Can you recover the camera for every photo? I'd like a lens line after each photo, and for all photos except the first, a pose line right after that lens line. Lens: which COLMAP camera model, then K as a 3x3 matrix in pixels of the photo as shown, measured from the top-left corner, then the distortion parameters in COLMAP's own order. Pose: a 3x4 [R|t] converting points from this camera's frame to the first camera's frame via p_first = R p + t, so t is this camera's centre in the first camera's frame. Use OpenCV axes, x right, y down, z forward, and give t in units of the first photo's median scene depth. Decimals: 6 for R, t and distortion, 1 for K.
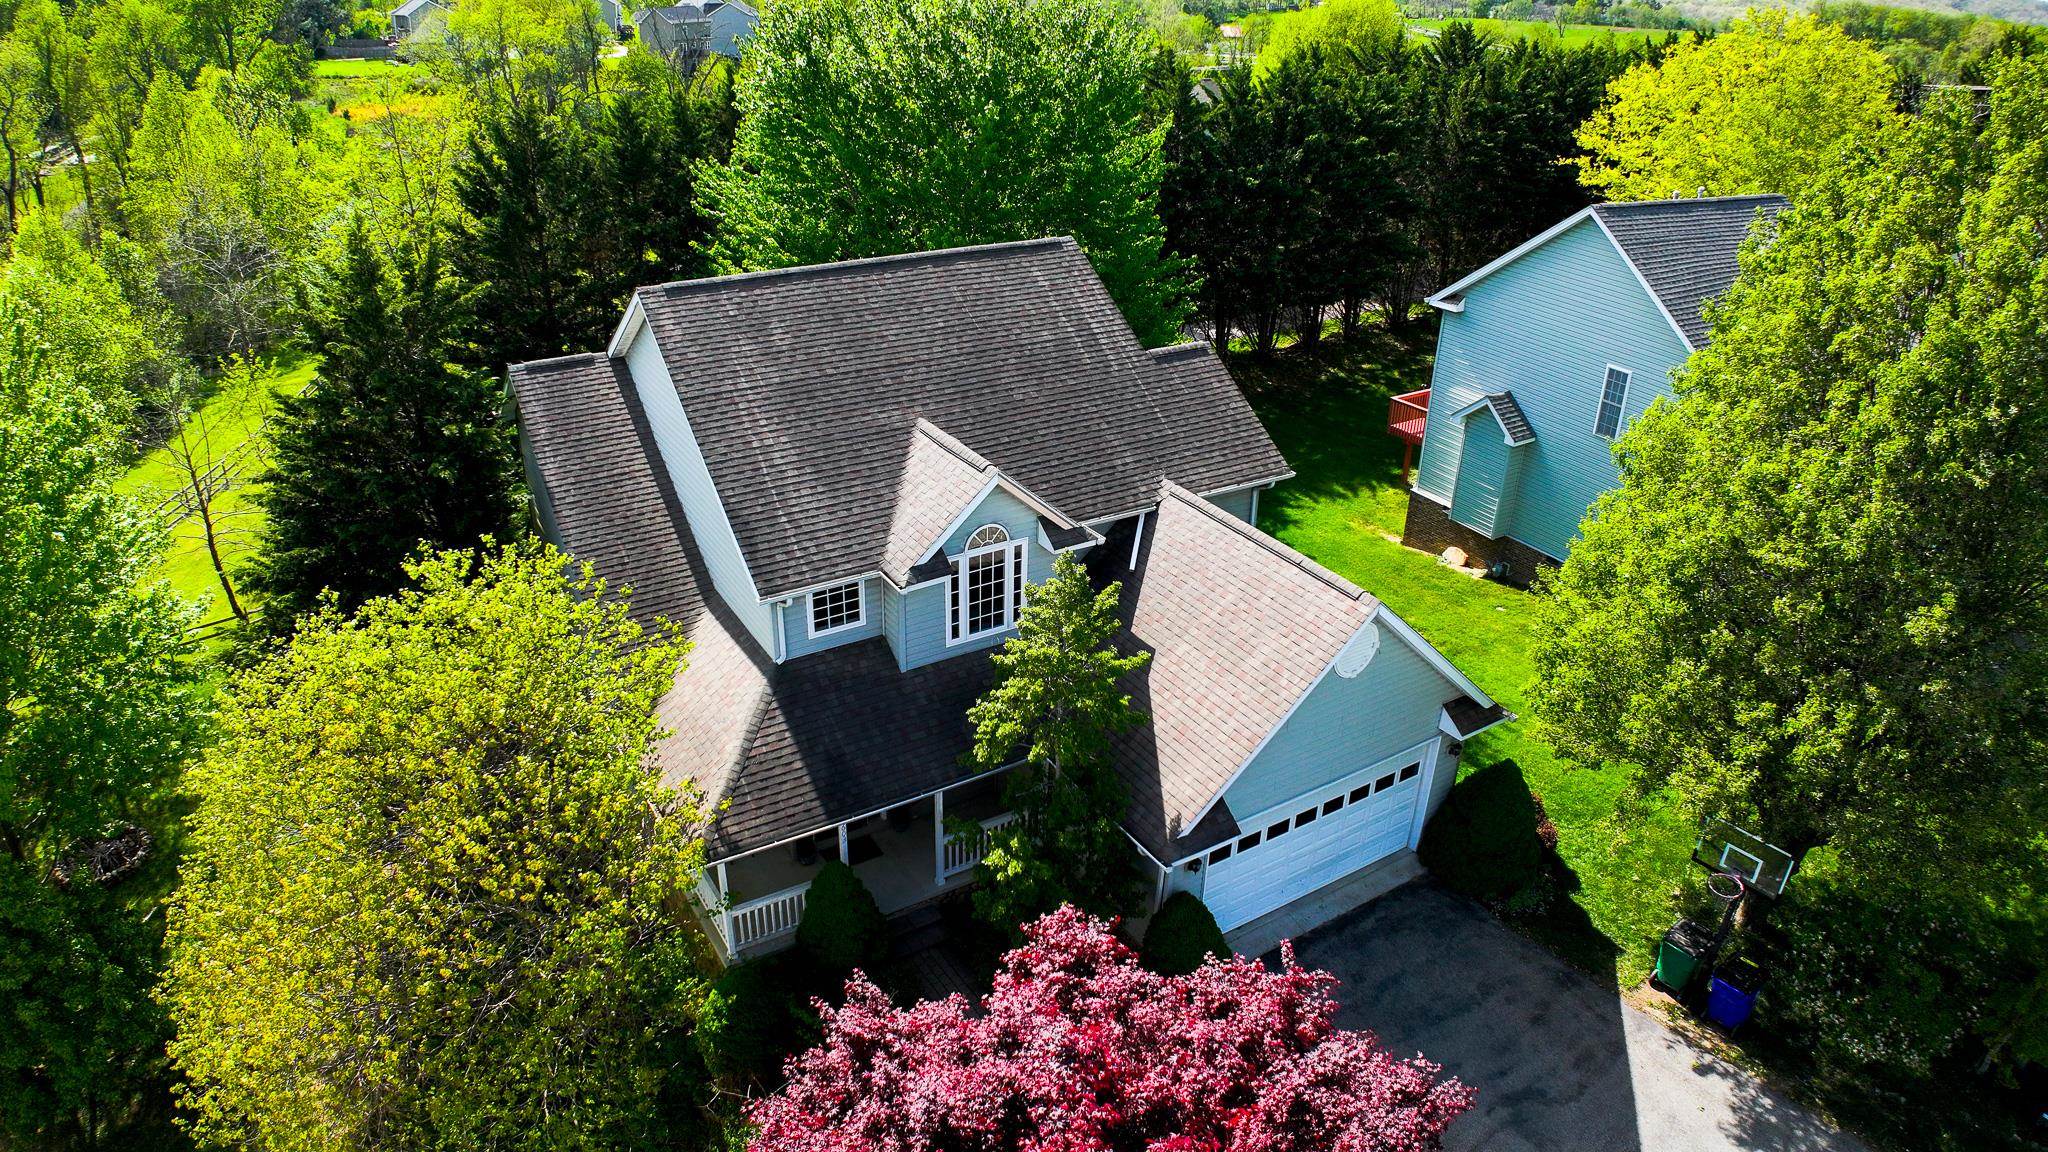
lens RADIAL K [[1263.0, 0, 1024.0], [0, 1263.0, 576.0], [0, 0, 1]] dist [-0.140194, 0.001062]
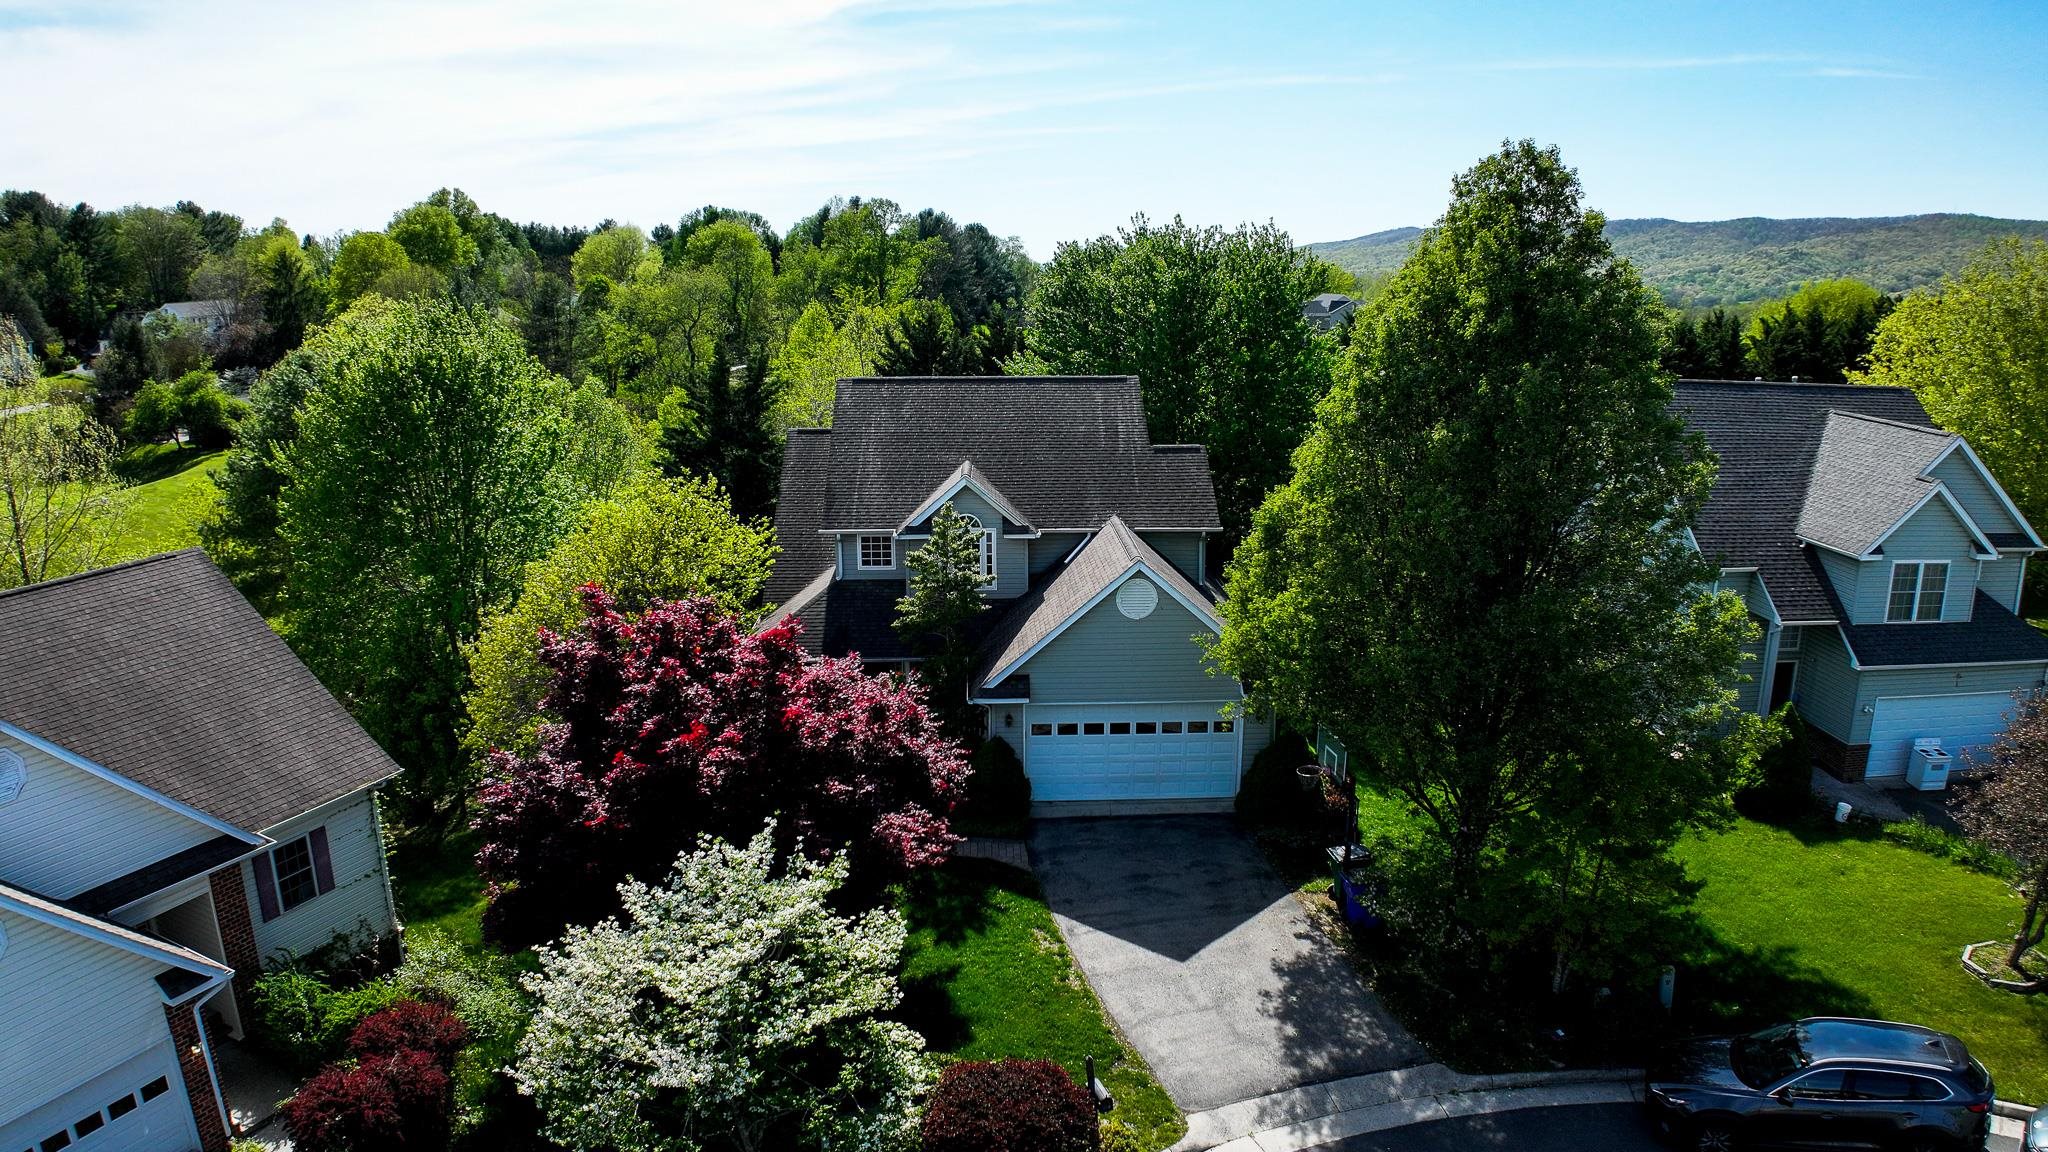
lens RADIAL K [[1313.6, 0, 1024.0], [0, 1313.6, 576.0], [0, 0, 1]] dist [-0.170460, 0.018236]
pose [[0.871480, 0.094678, -0.481206, 0.841927], [-0.207826, 0.960029, -0.187492, 0.331711], [0.444220, 0.263403, 0.856322, -0.384999]]
